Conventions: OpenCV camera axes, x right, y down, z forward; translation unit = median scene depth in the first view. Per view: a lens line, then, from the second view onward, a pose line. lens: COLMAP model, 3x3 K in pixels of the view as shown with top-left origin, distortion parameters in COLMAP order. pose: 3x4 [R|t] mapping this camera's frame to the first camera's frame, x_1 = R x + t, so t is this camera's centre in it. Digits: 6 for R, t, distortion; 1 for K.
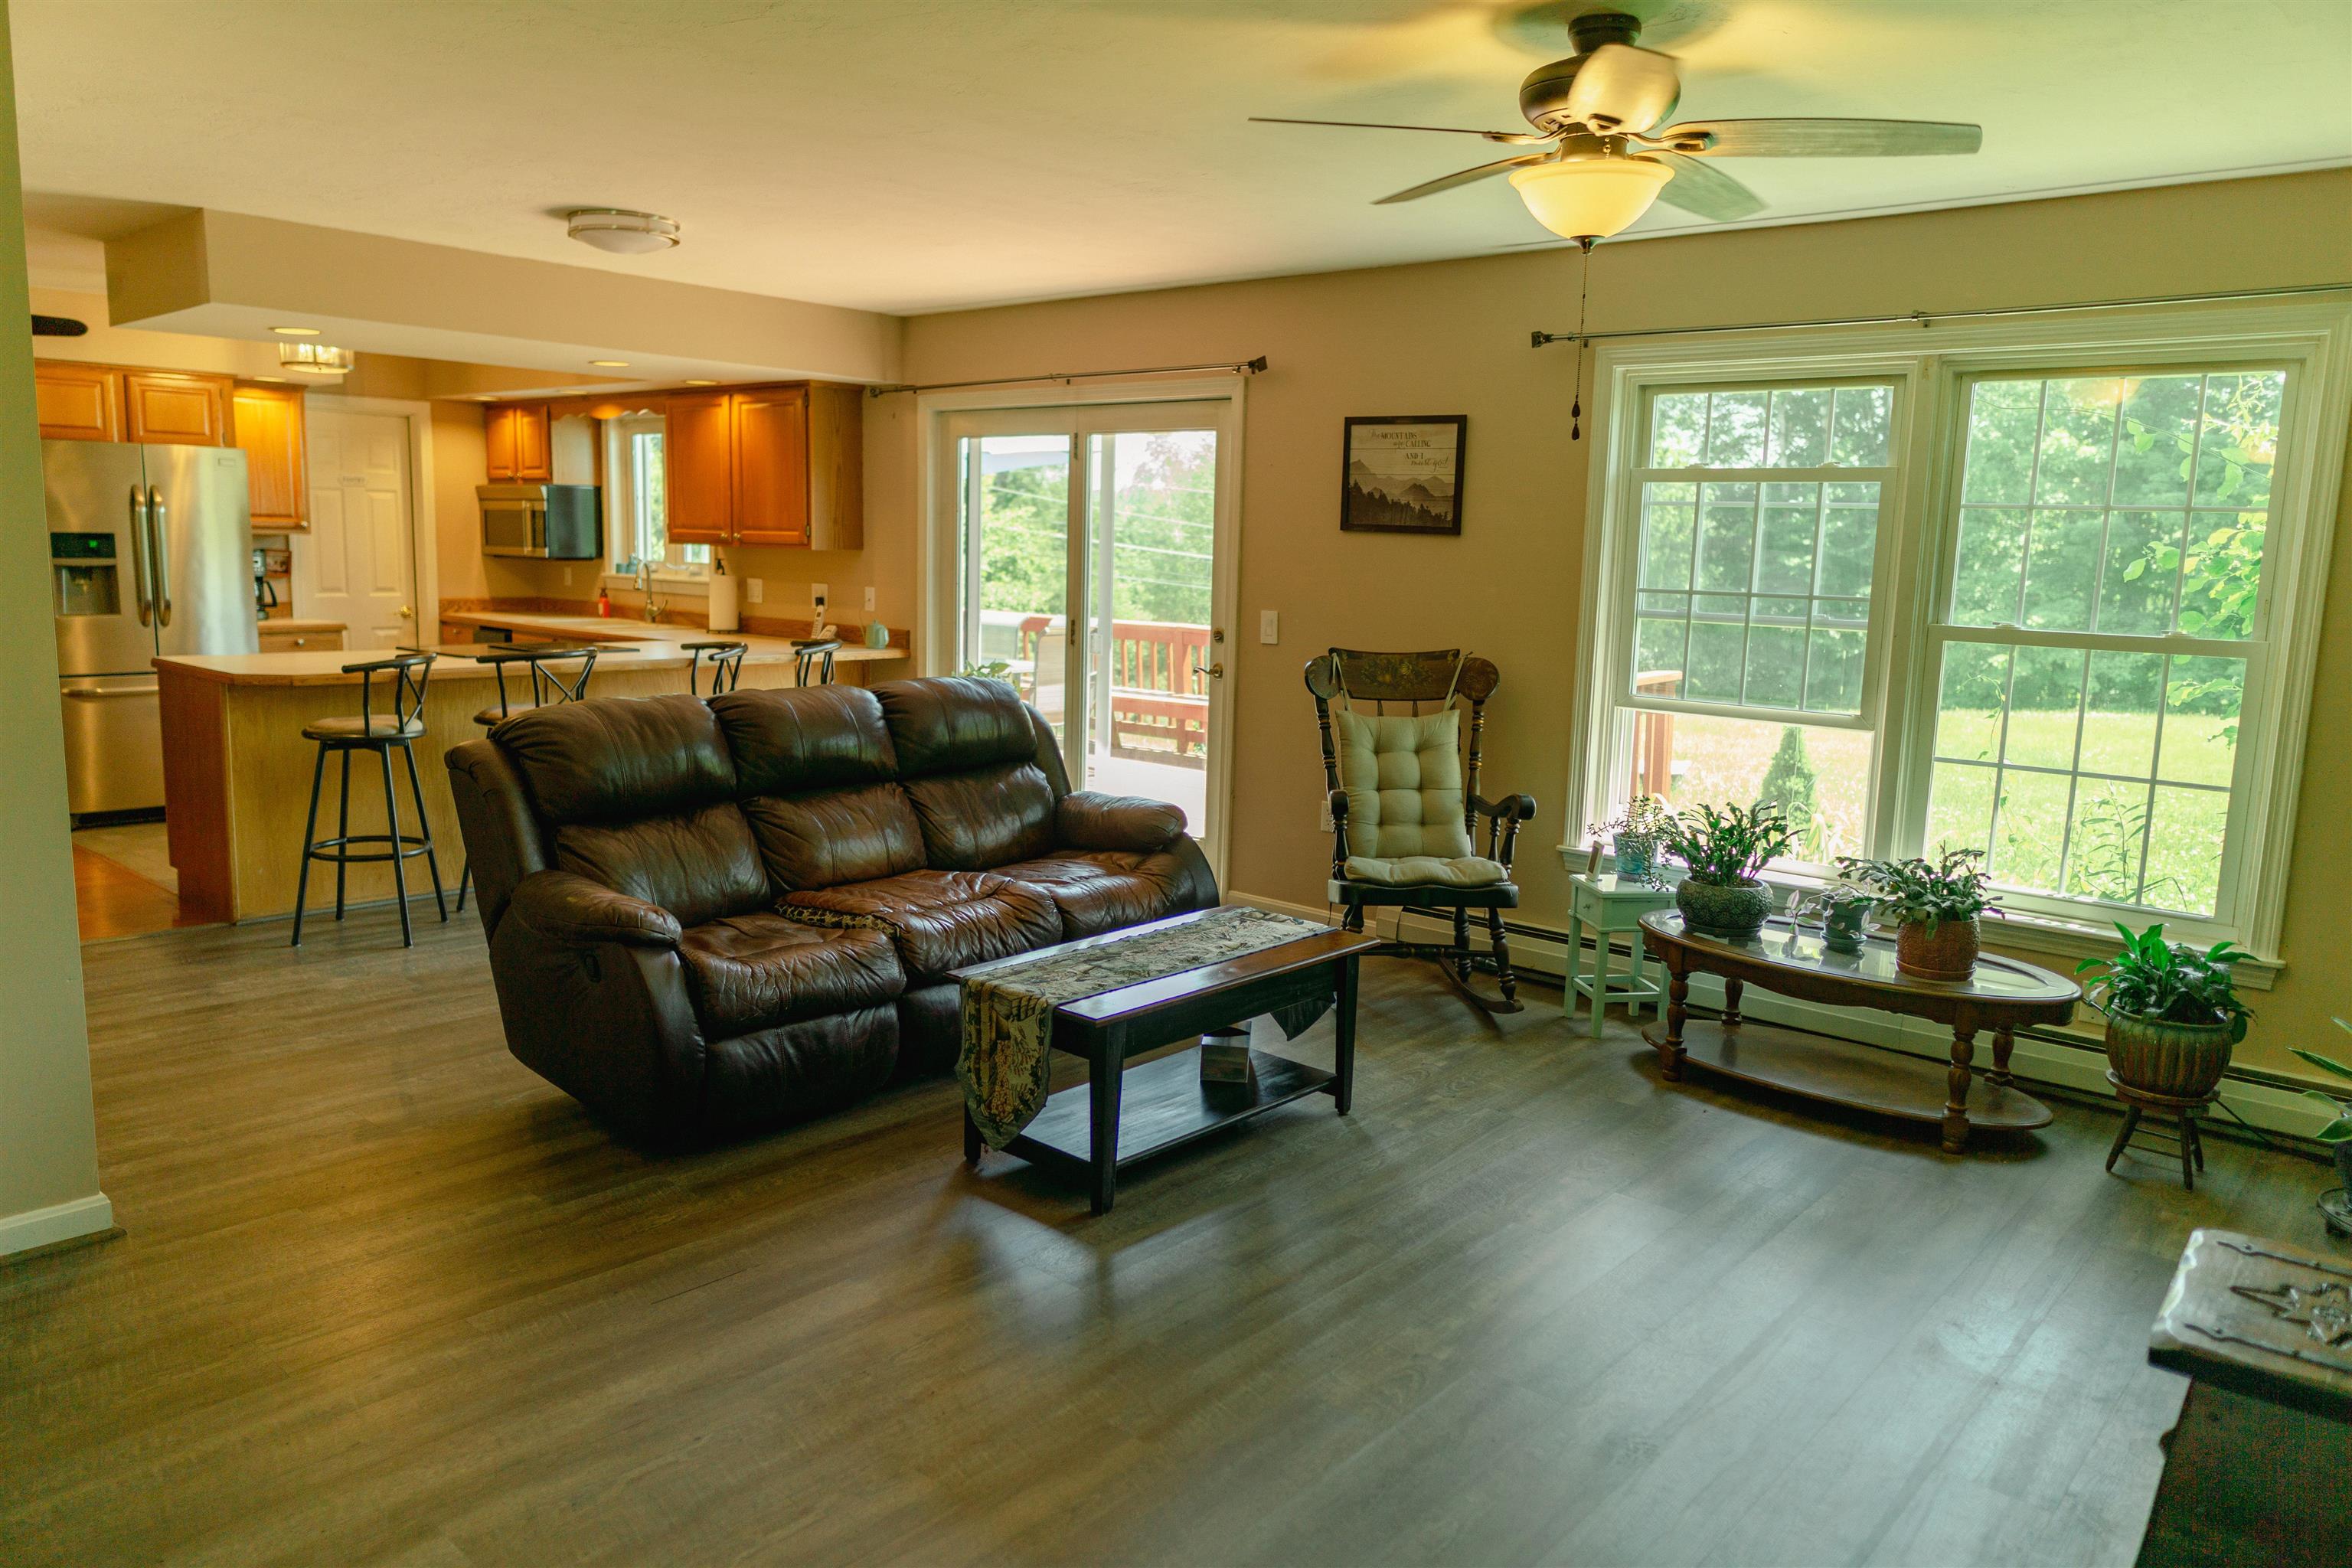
lens RADIAL K [[1609.4, 0, 1176.0], [0, 1609.4, 784.0], [0, 0, 1]] dist [0.005202, -0.023520]
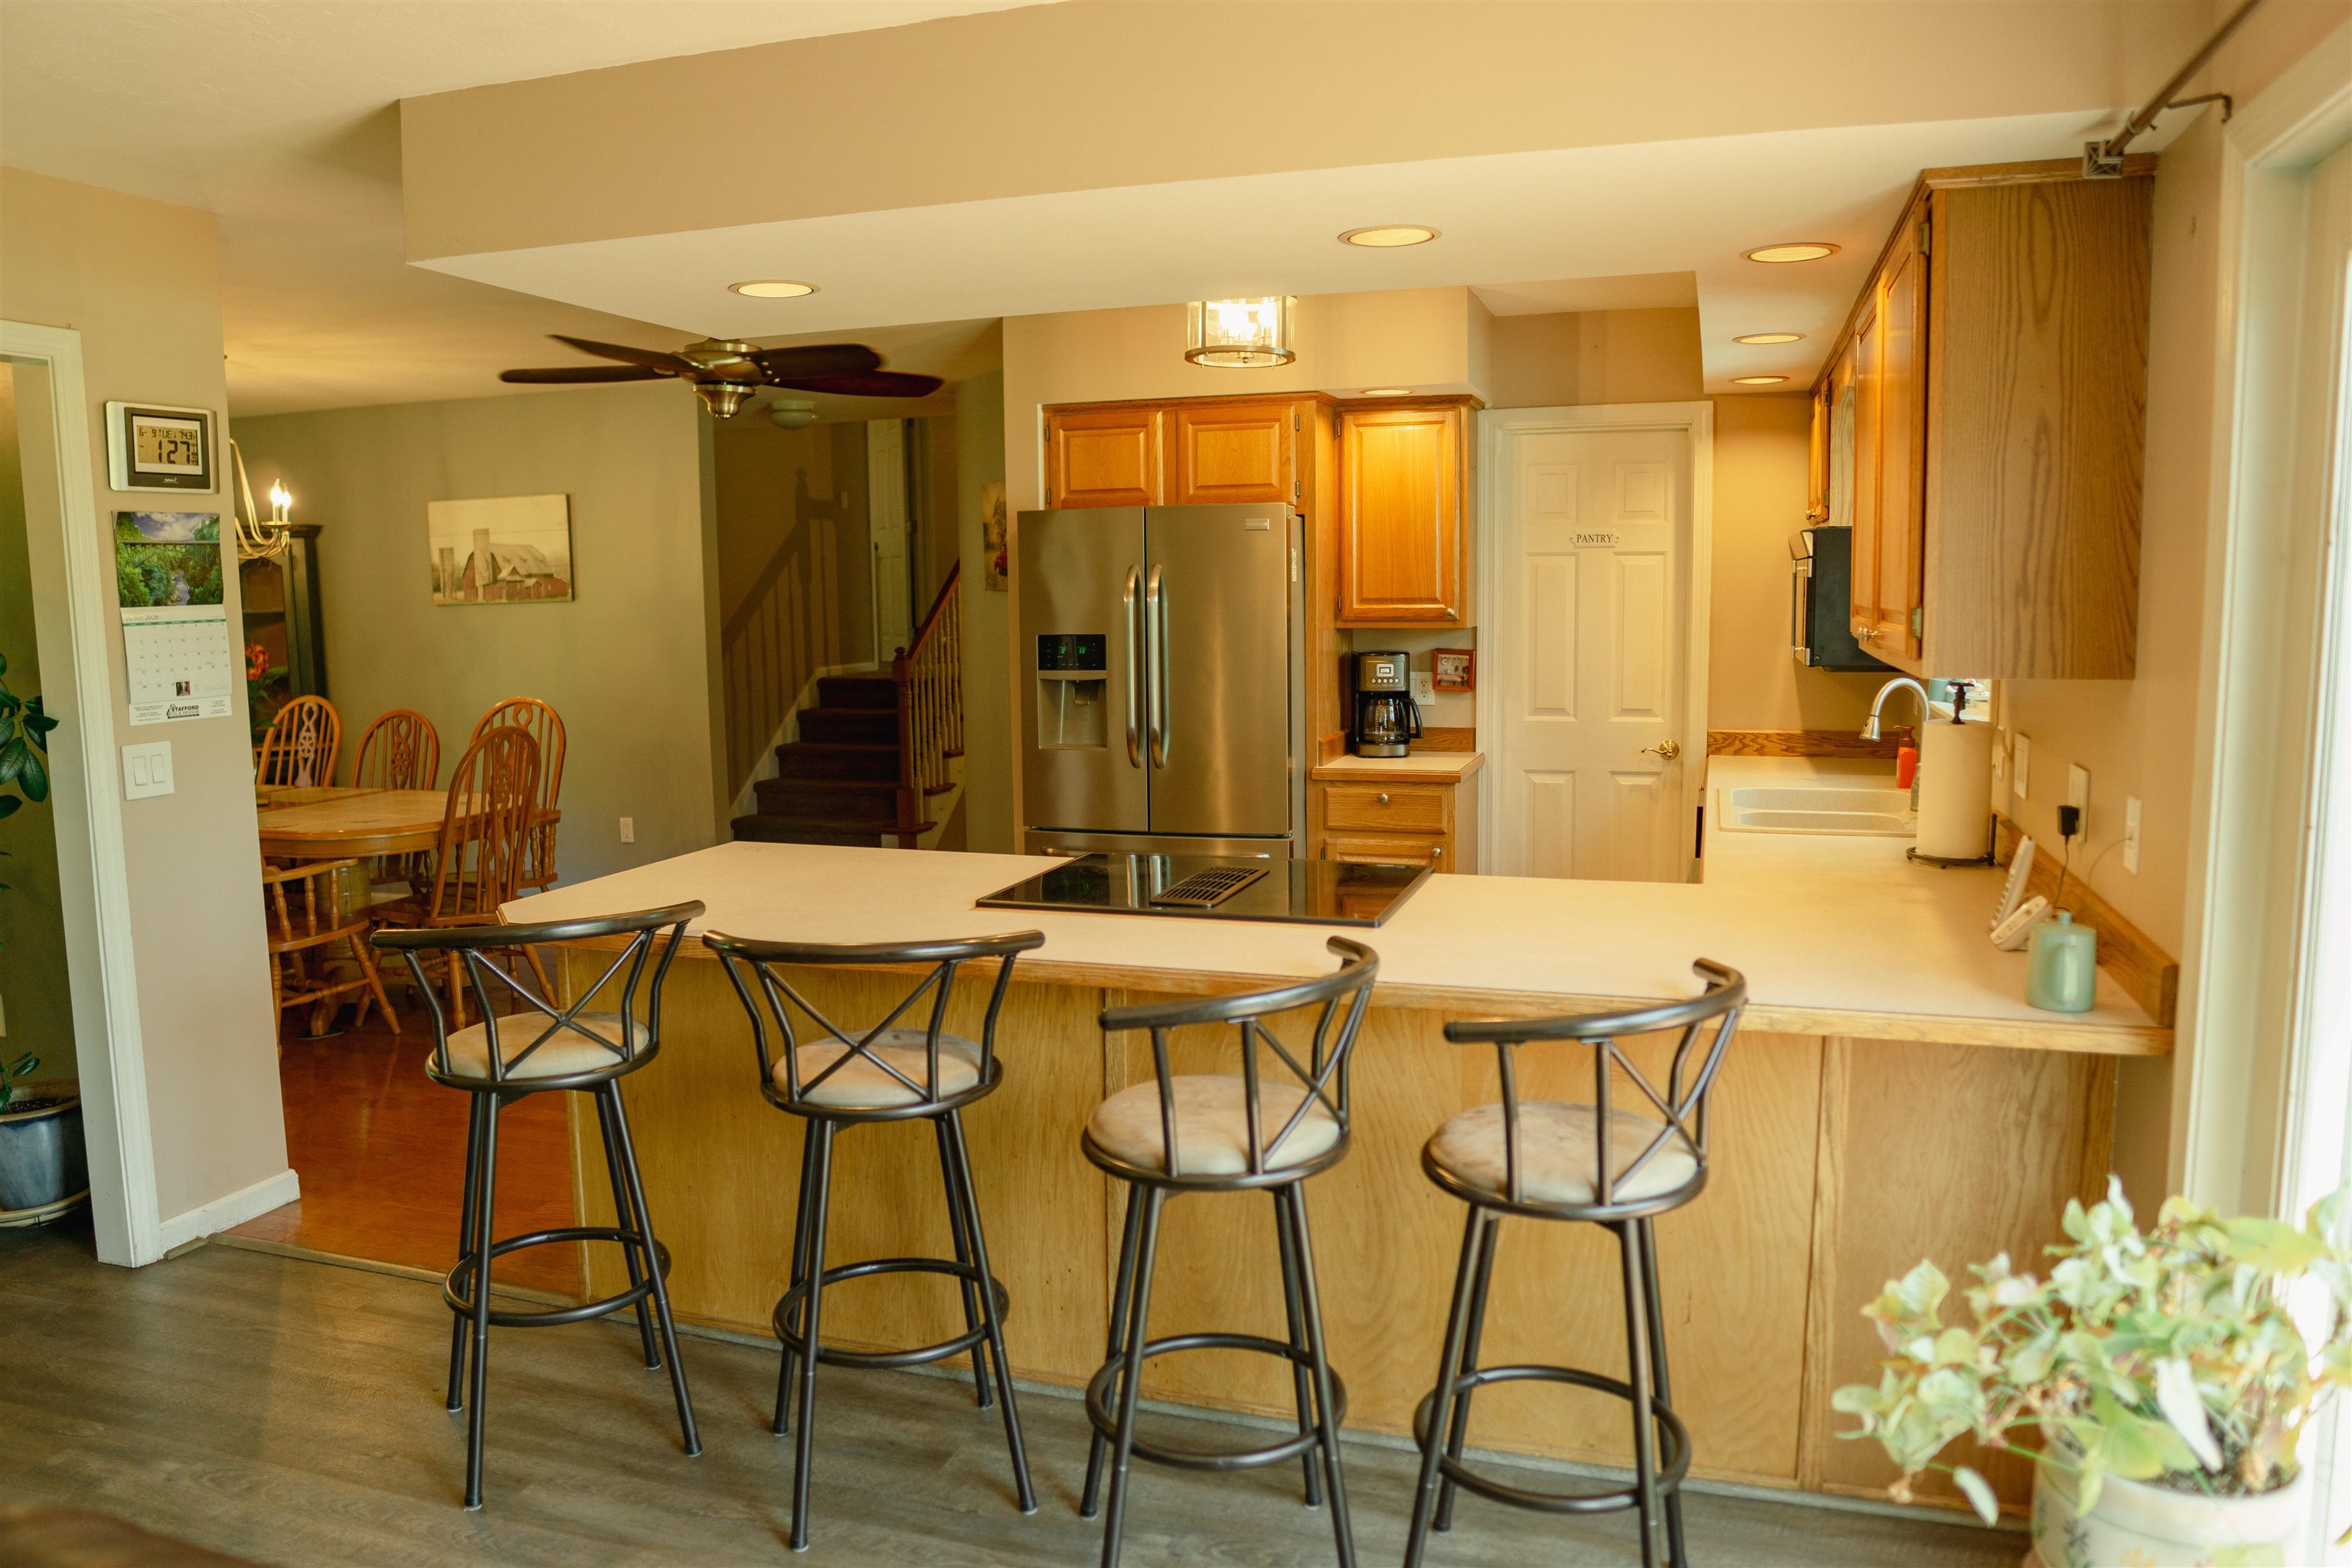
lens RADIAL K [[1640.9, 0, 1176.0], [0, 1640.9, 784.0], [0, 0, 1]] dist [-0.081492, 0.004838]
pose [[0.387552, 0.080946, -0.918287, 0.019297], [-0.115812, 0.992520, 0.038612, -0.108996], [0.914544, 0.091384, 0.394028, 0.667201]]
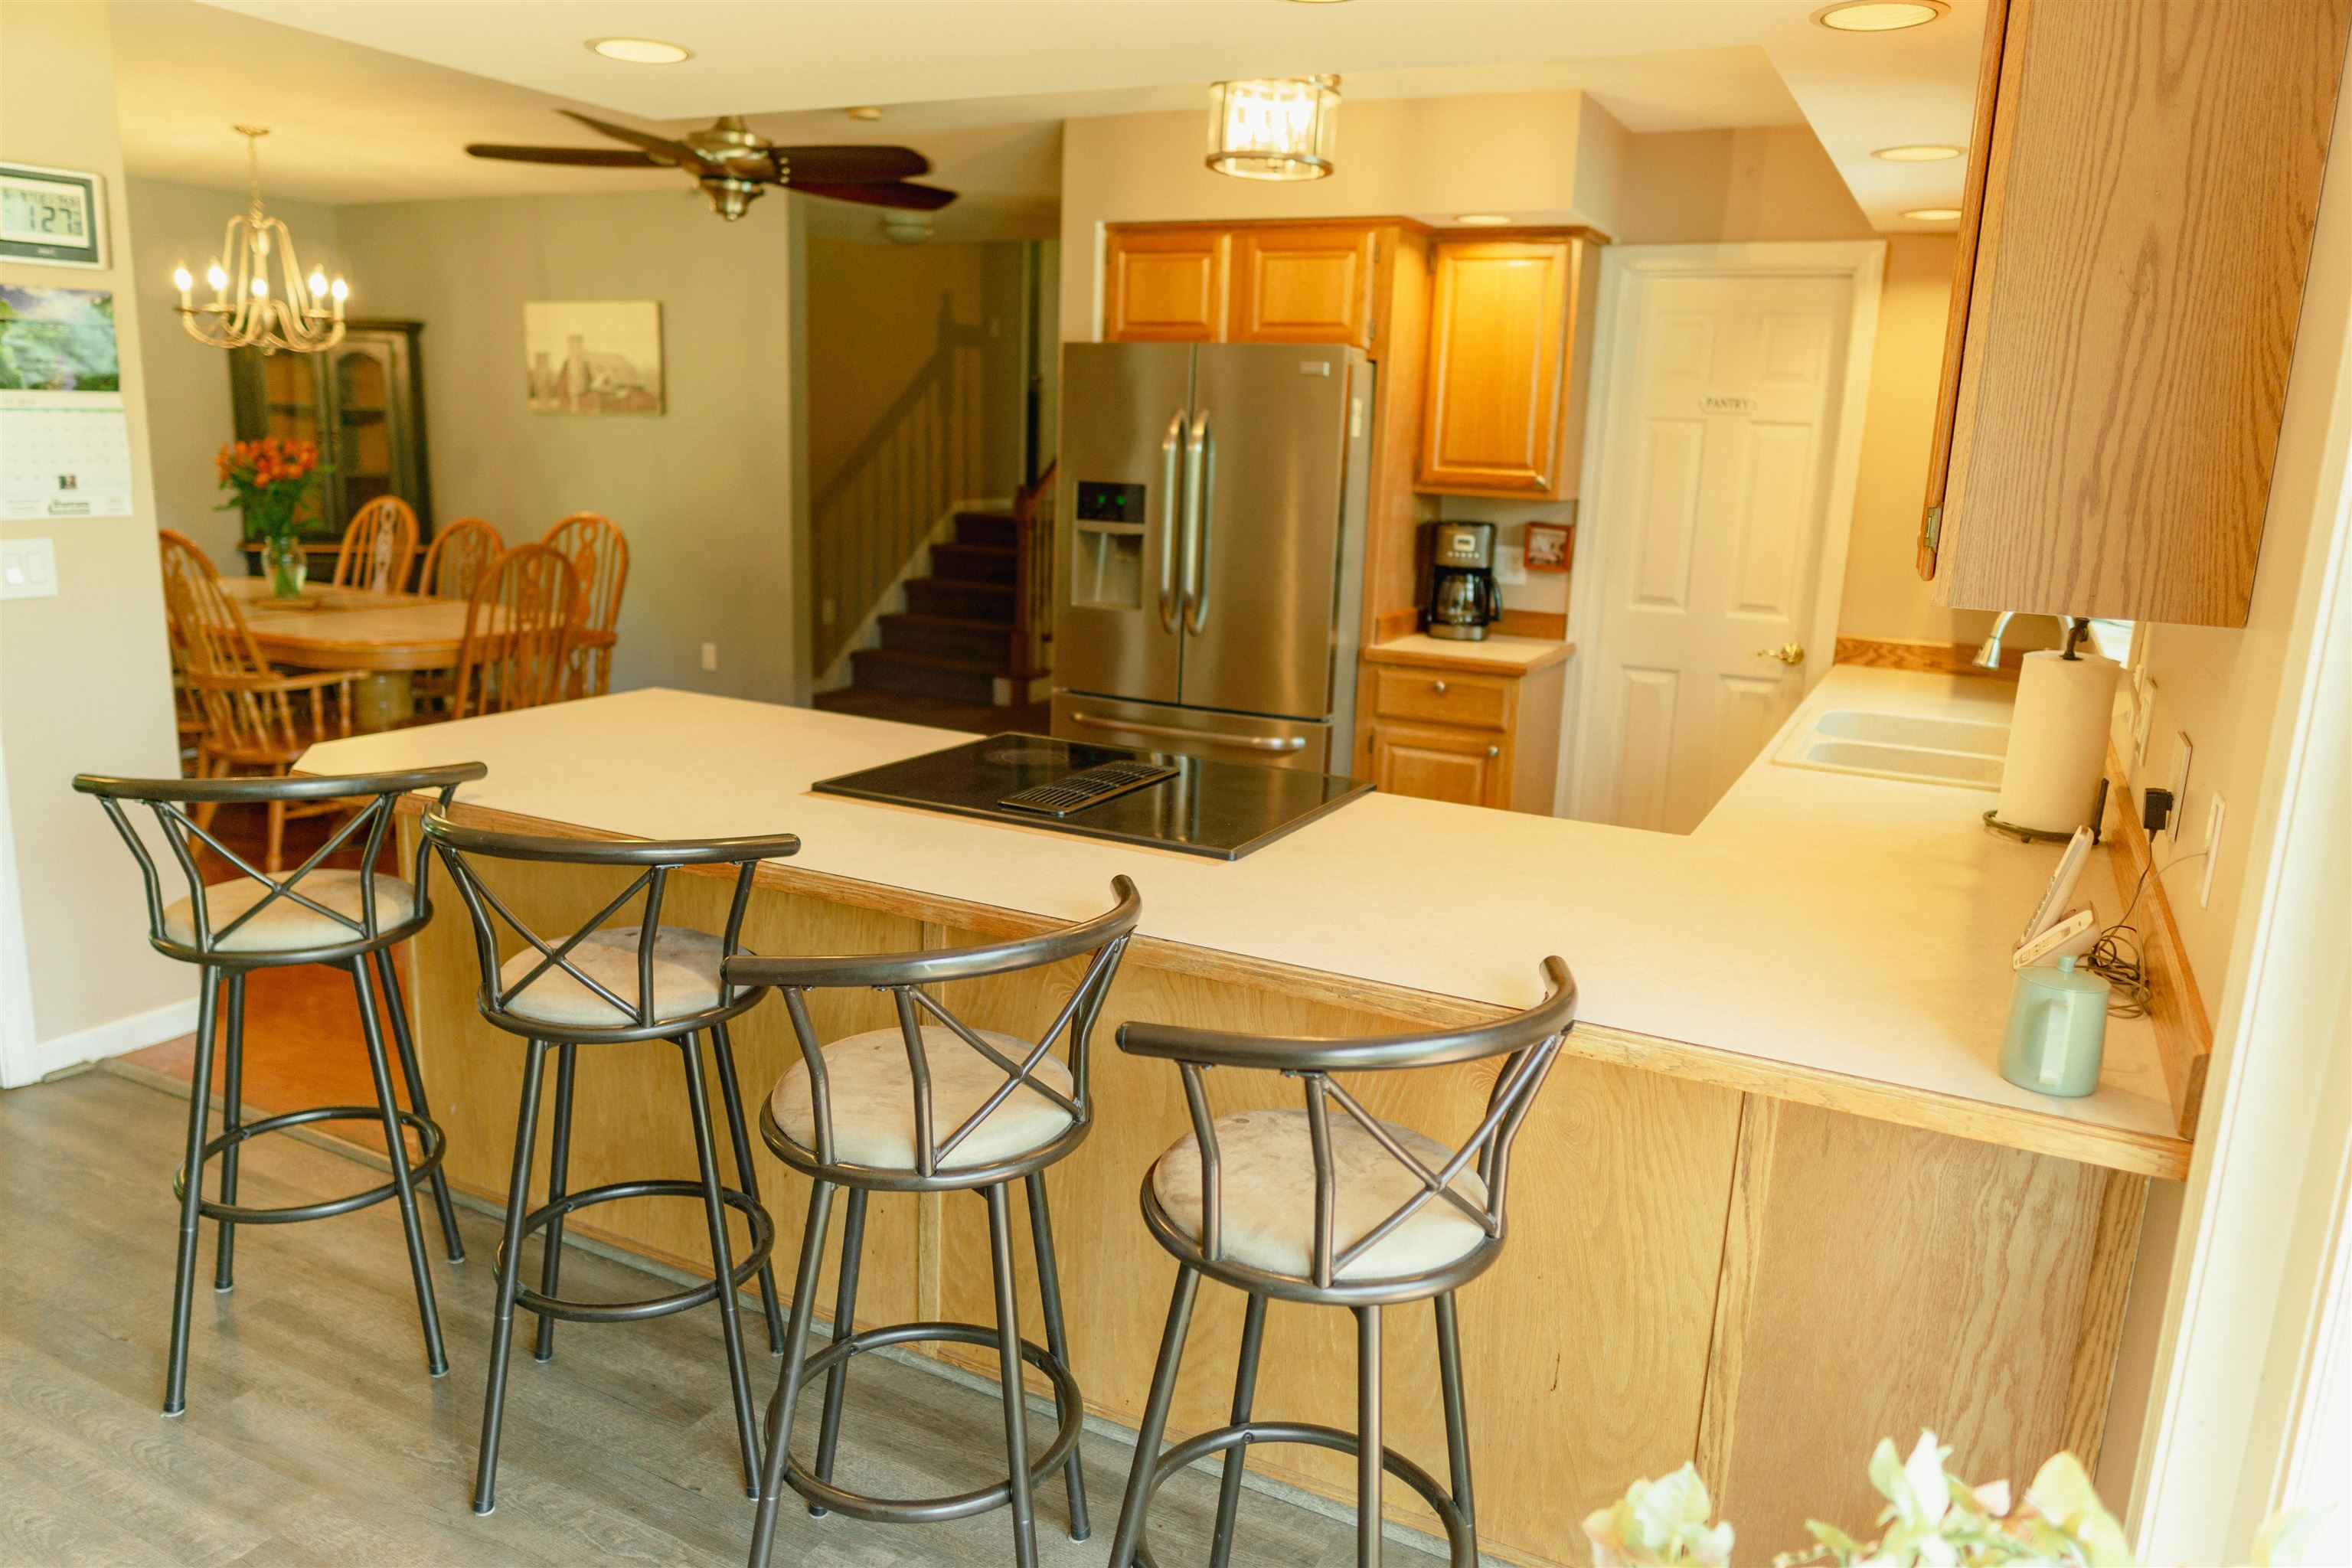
lens RADIAL K [[1609.4, 0, 1176.0], [0, 1609.4, 784.0], [0, 0, 1]] dist [0.005202, -0.023520]
pose [[0.245154, 0.193631, -0.949951, -0.017332], [-0.177642, 0.972234, 0.152328, -0.124778], [0.953070, 0.131407, 0.272745, 0.757968]]
